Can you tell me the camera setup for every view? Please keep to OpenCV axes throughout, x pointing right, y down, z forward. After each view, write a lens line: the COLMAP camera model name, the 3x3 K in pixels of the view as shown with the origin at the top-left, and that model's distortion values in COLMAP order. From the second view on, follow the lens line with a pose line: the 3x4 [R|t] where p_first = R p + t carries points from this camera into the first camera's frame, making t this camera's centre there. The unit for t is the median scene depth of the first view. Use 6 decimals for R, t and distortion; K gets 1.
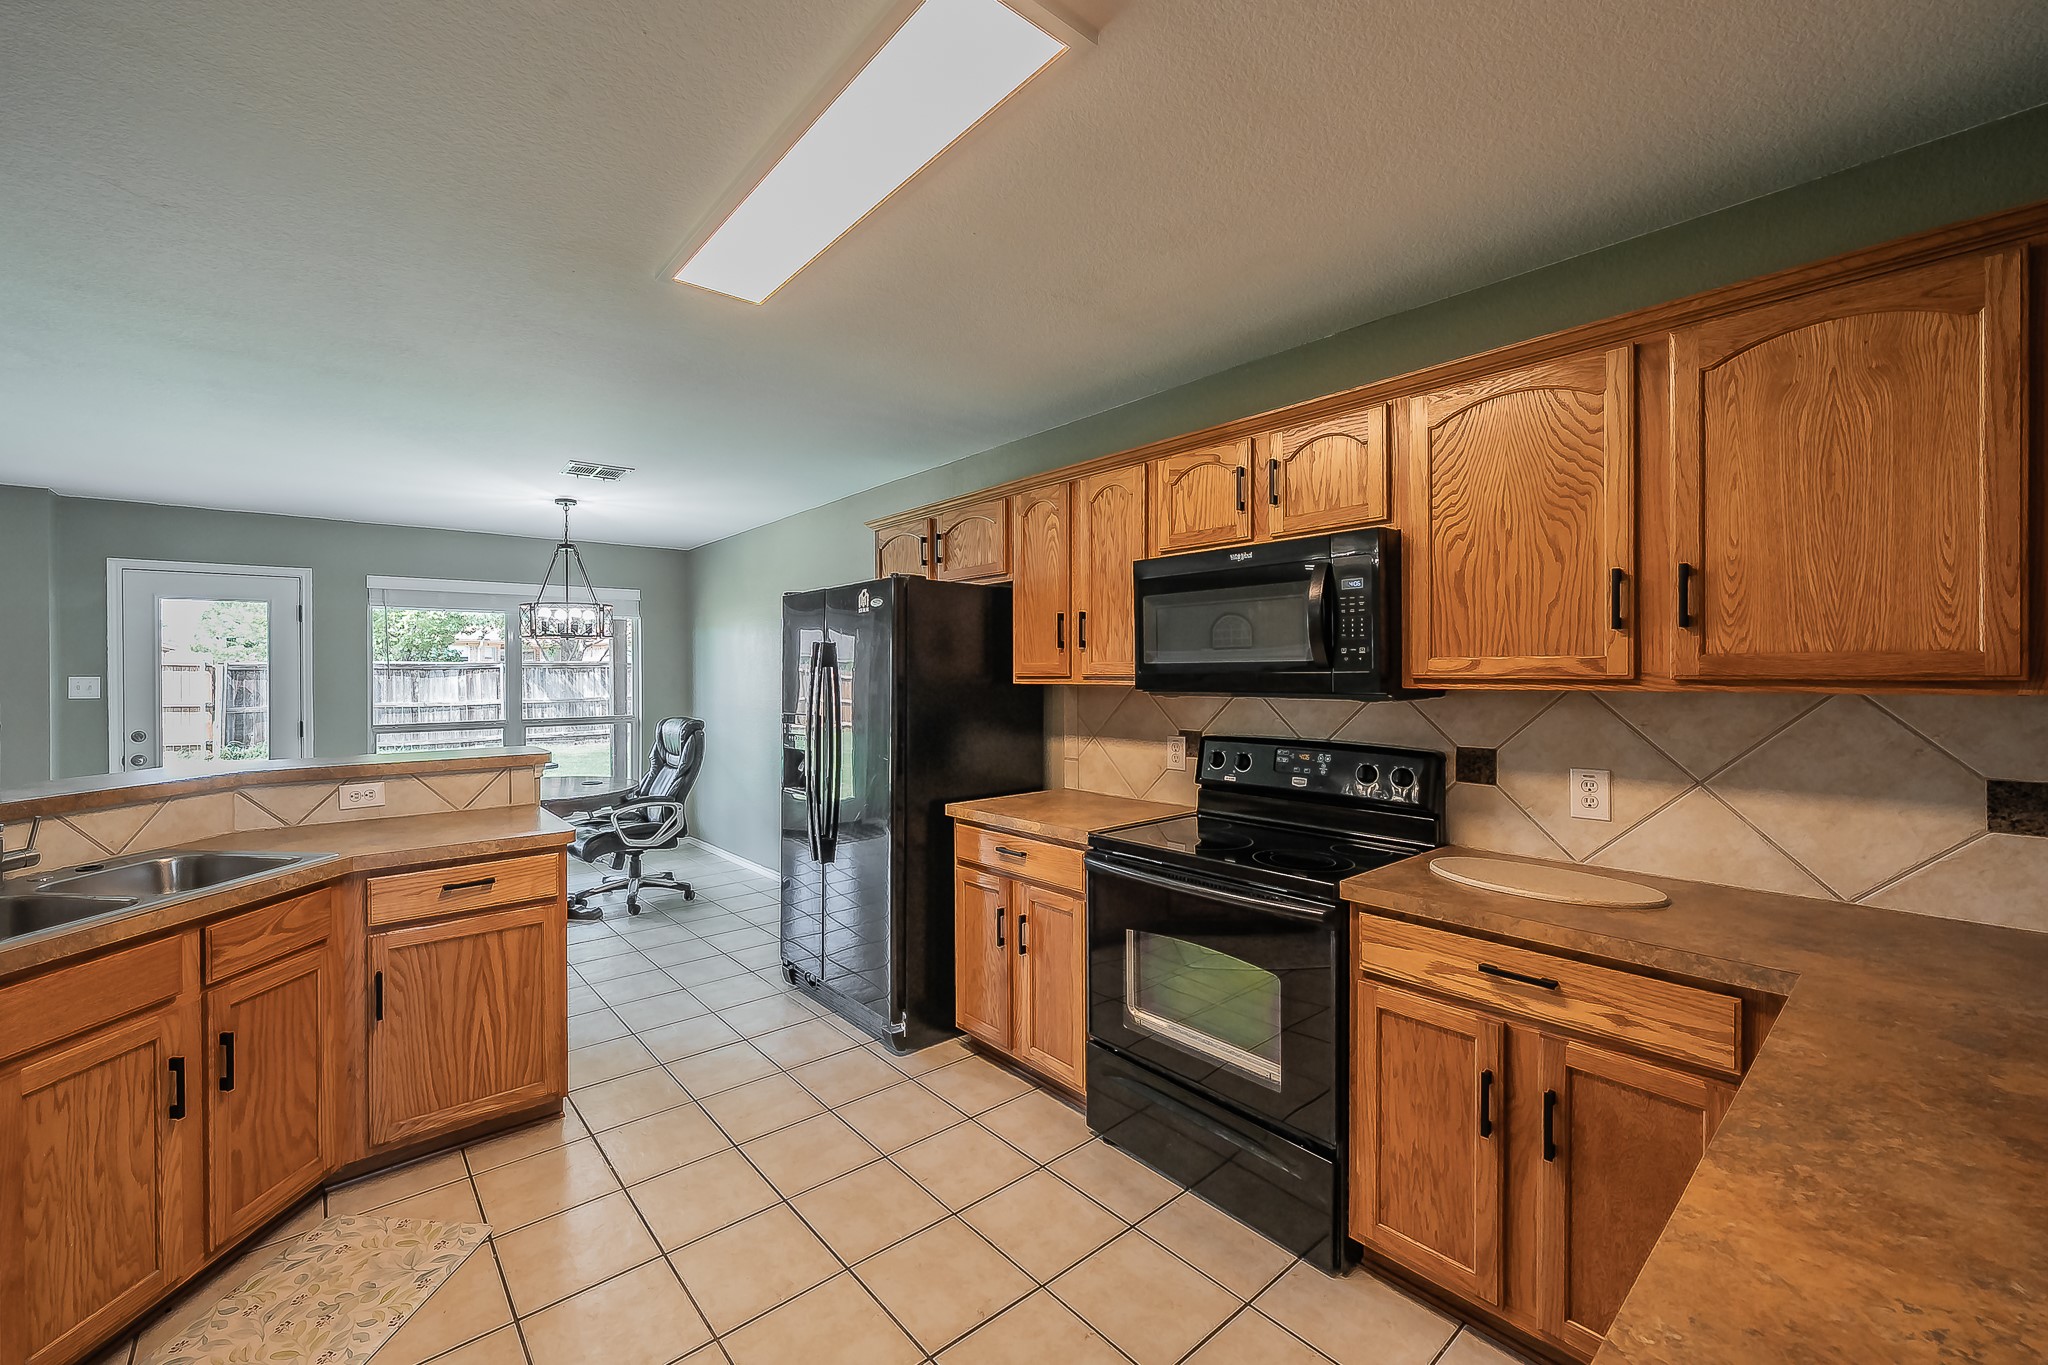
lens RADIAL K [[805.3, 0, 1024.1], [0, 805.3, 675.5], [0, 0, 1]] dist [-0.000495, 0.000166]
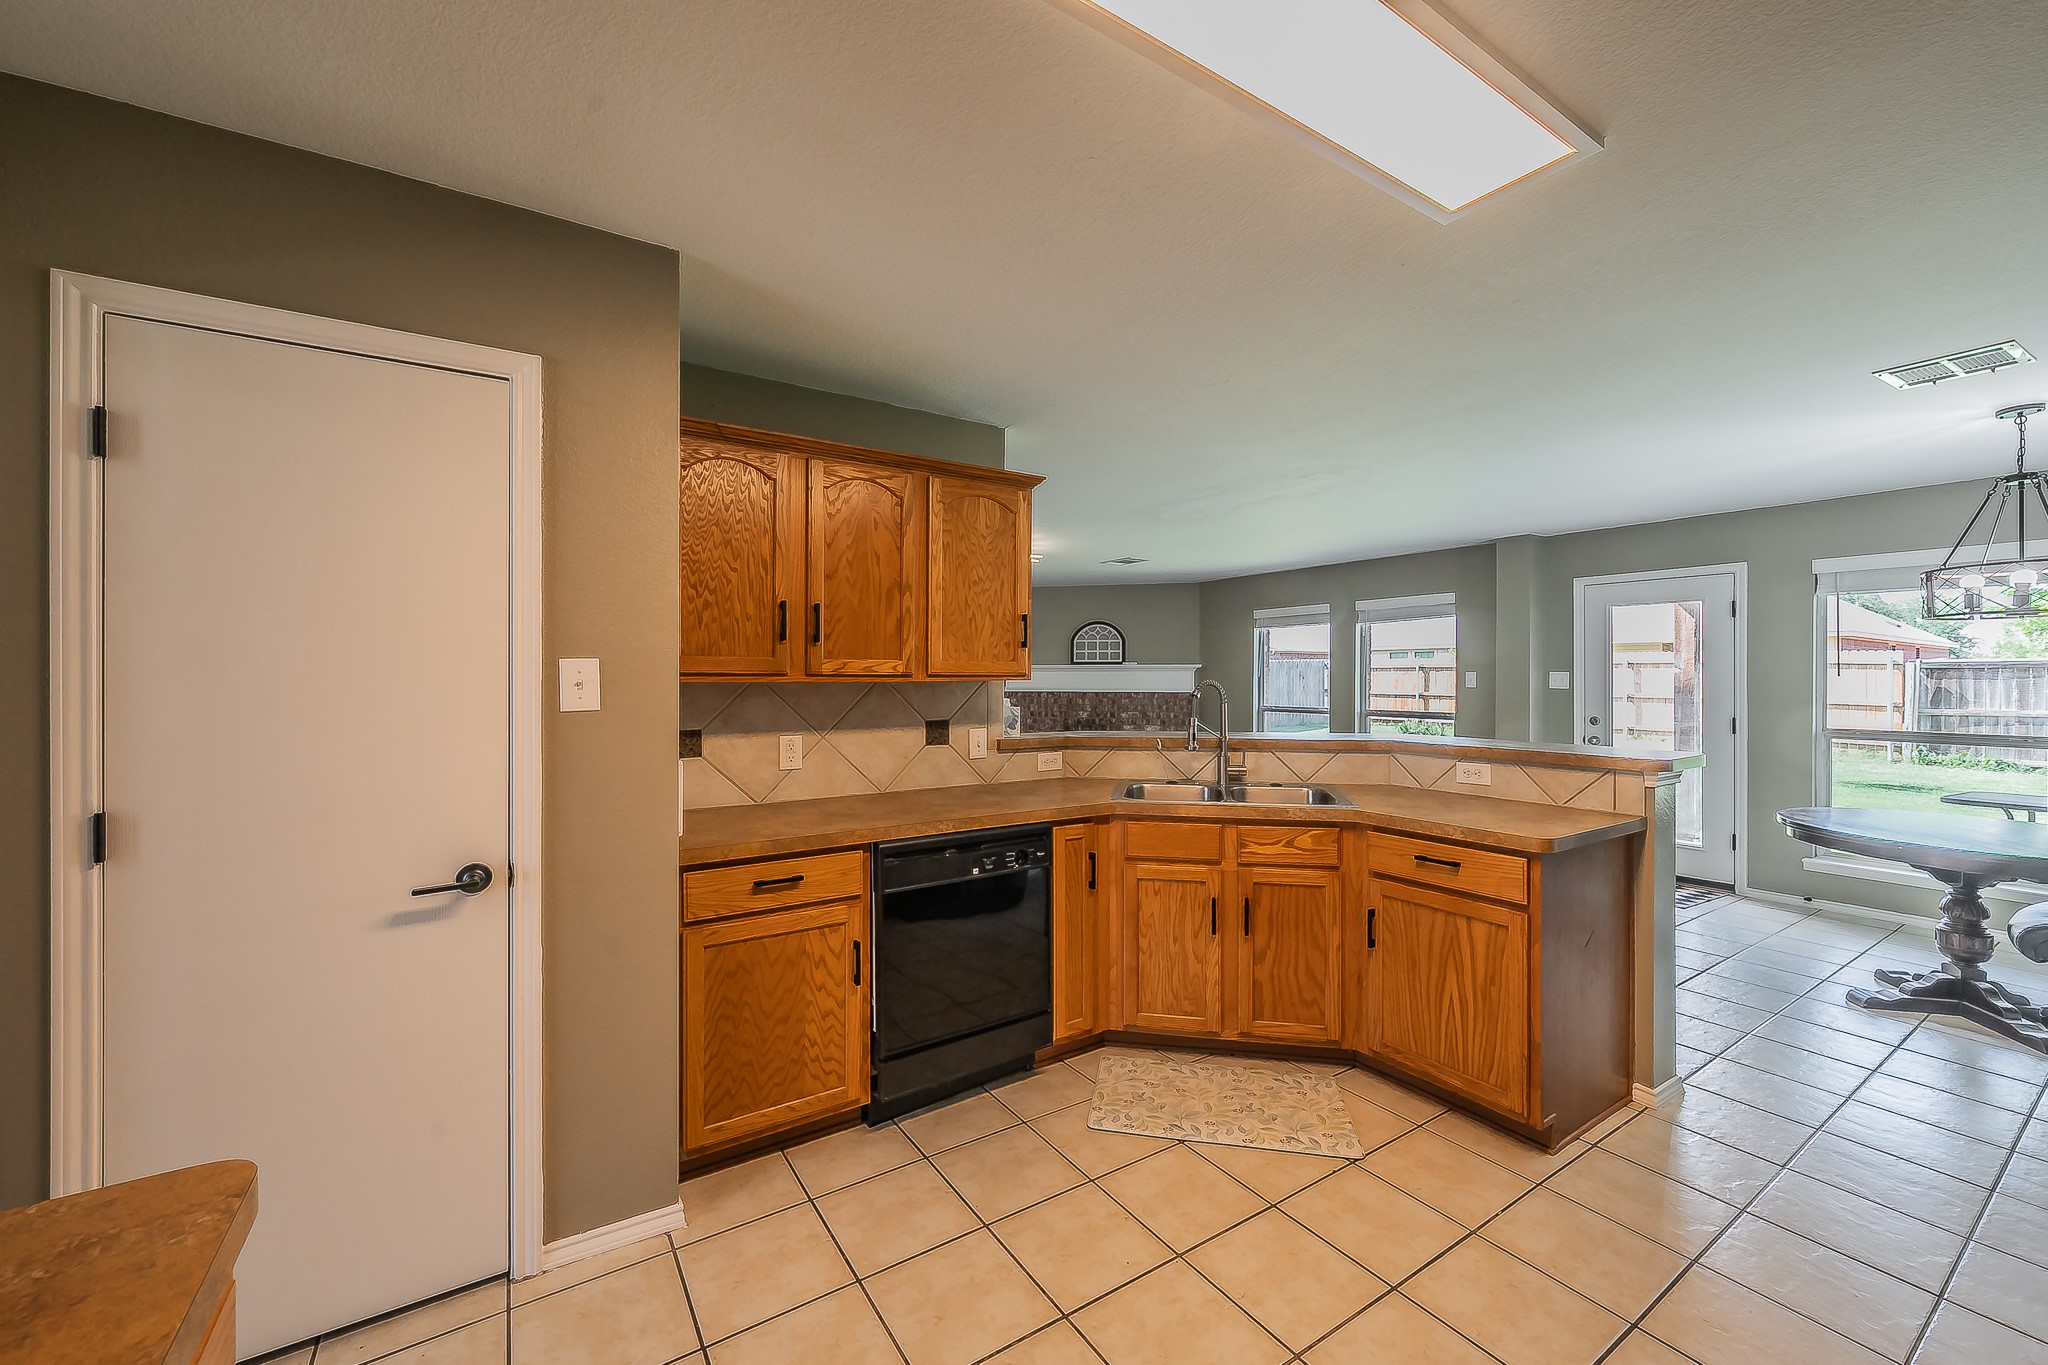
lens RADIAL K [[805.3, 0, 1024.1], [0, 805.3, 675.5], [0, 0, 1]] dist [-0.000495, 0.000166]
pose [[-0.145762, 0.005707, -0.989303, 0.363468], [-0.005602, 0.999963, 0.006594, 0.005292], [0.989304, 0.006503, -0.145724, 0.485023]]
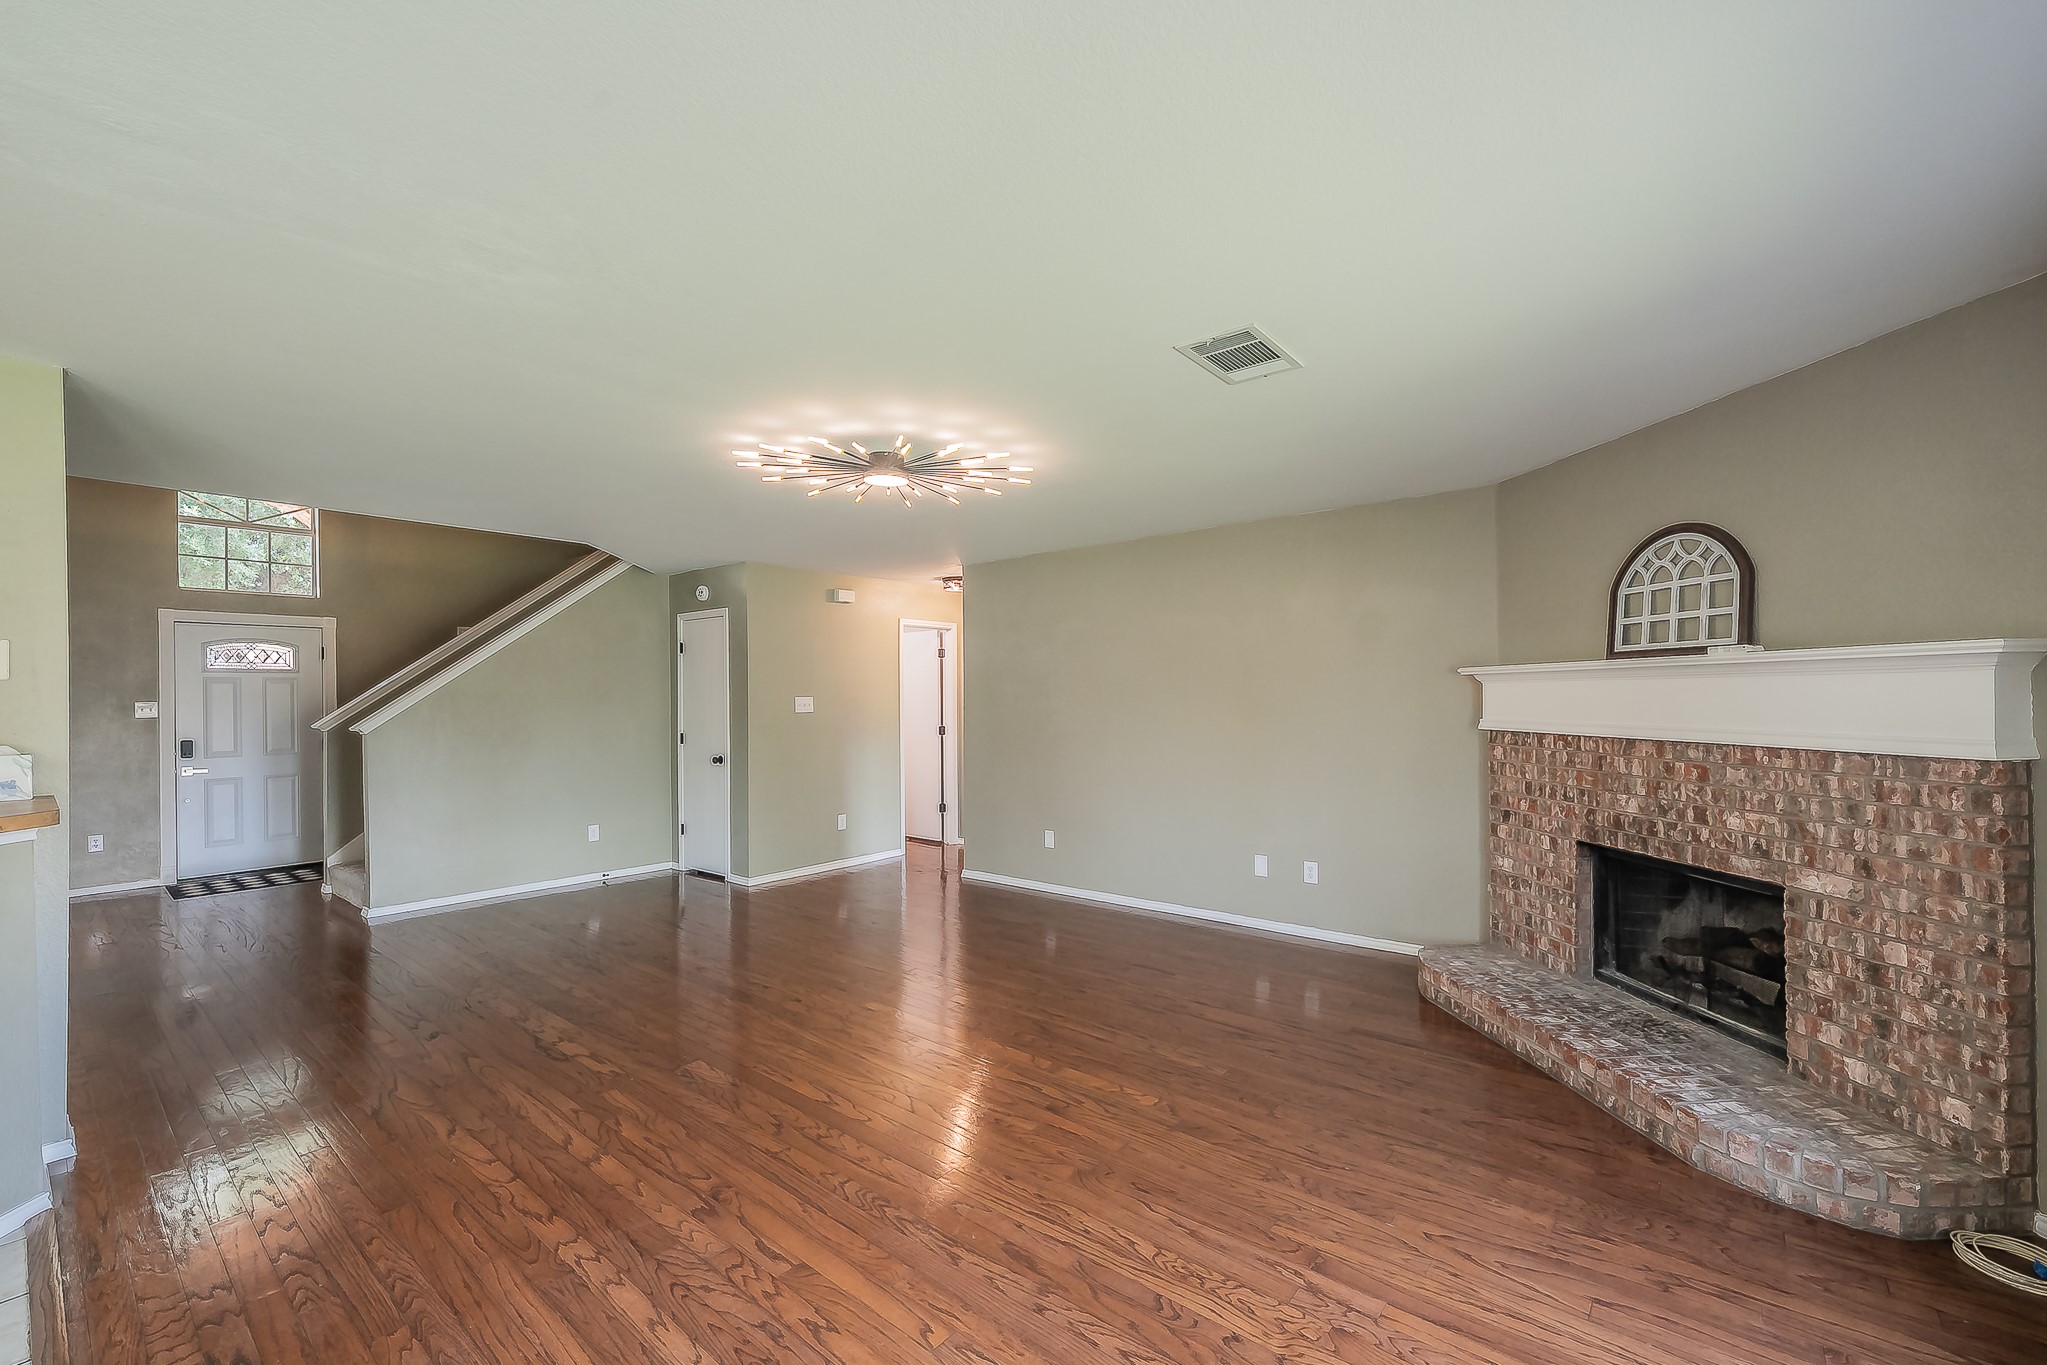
lens RADIAL K [[911.6, 0, 1065.6], [0, 911.6, 698.4], [0, 0, 1]] dist [-0.000442, -0.000013]
pose [[-0.989562, 0.015683, -0.143249, -1.611981], [0.014048, 0.999824, 0.012415, 0.009547], [0.143418, 0.010273, -0.989609, 1.259979]]
